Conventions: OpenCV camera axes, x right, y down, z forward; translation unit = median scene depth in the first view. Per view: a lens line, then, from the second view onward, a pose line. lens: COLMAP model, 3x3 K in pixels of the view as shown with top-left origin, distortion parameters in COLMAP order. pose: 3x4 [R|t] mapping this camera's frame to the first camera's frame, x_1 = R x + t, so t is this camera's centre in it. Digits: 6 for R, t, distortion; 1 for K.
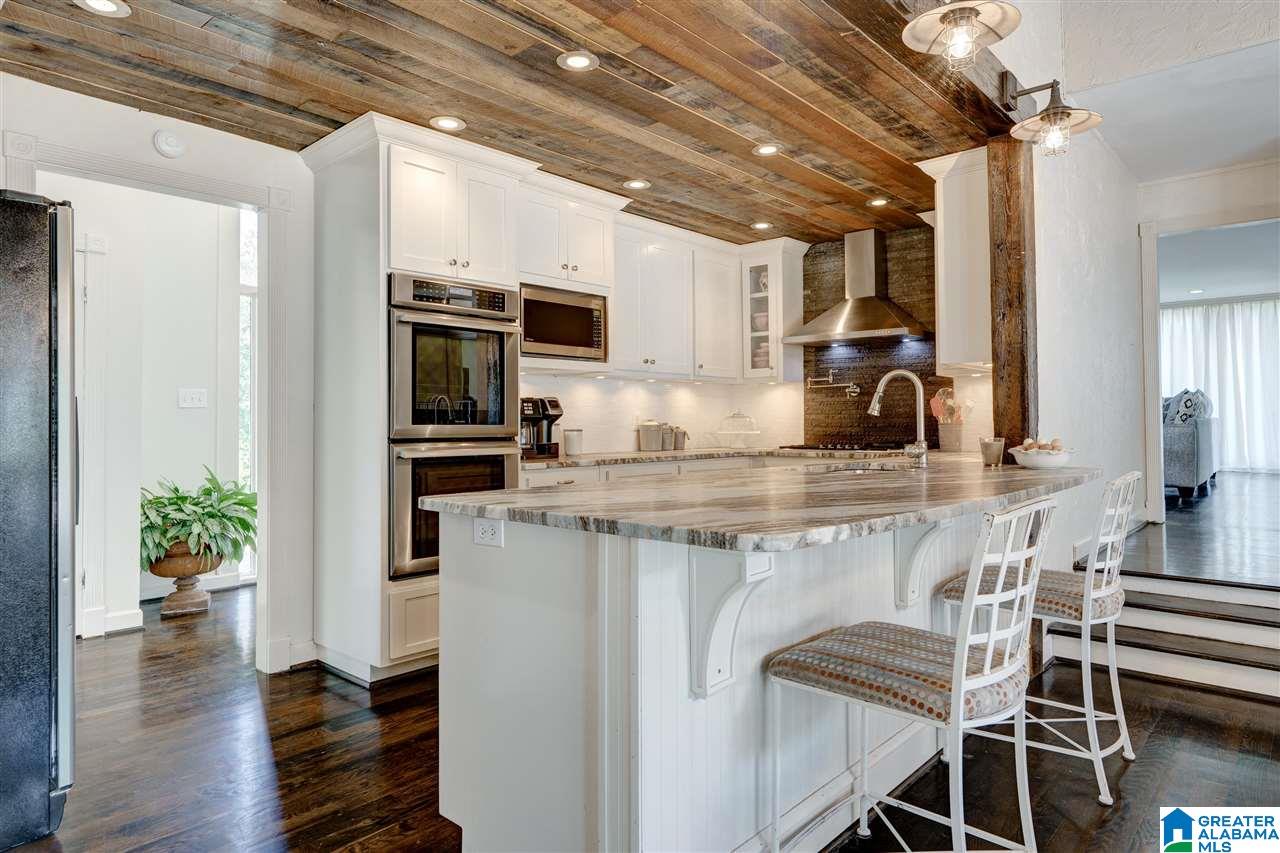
lens RADIAL K [[765.9, 0, 641.9], [0, 765.9, 419.9], [0, 0, 1]] dist [-0.003518, -0.000123]
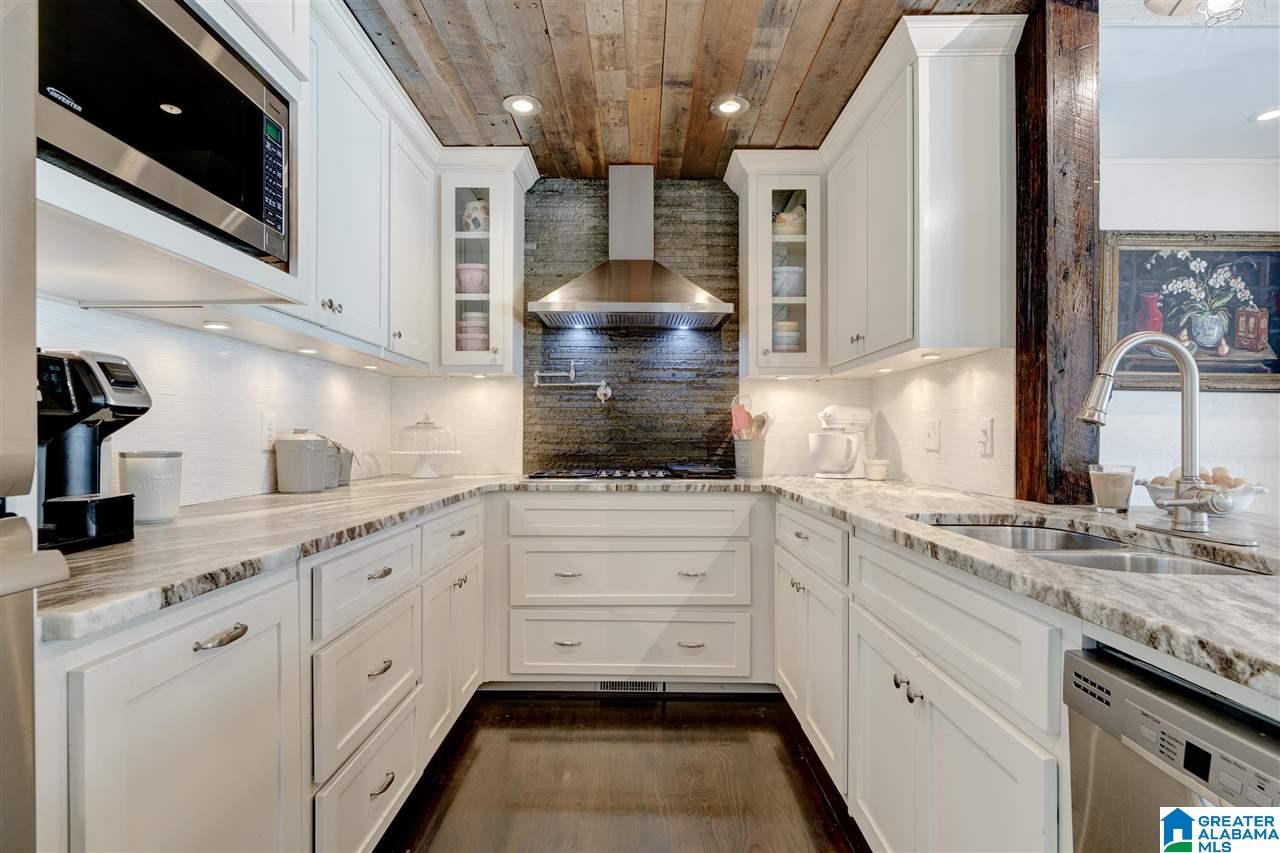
lens RADIAL K [[658.5, 0, 630.8], [0, 658.5, 439.9], [0, 0, 1]] dist [-0.003700, -0.000081]
pose [[0.751239, 0.003027, 0.660024, -0.107563], [-0.007507, 0.999964, 0.003958, 0.003087], [-0.659988, -0.007928, 0.751234, 0.513227]]
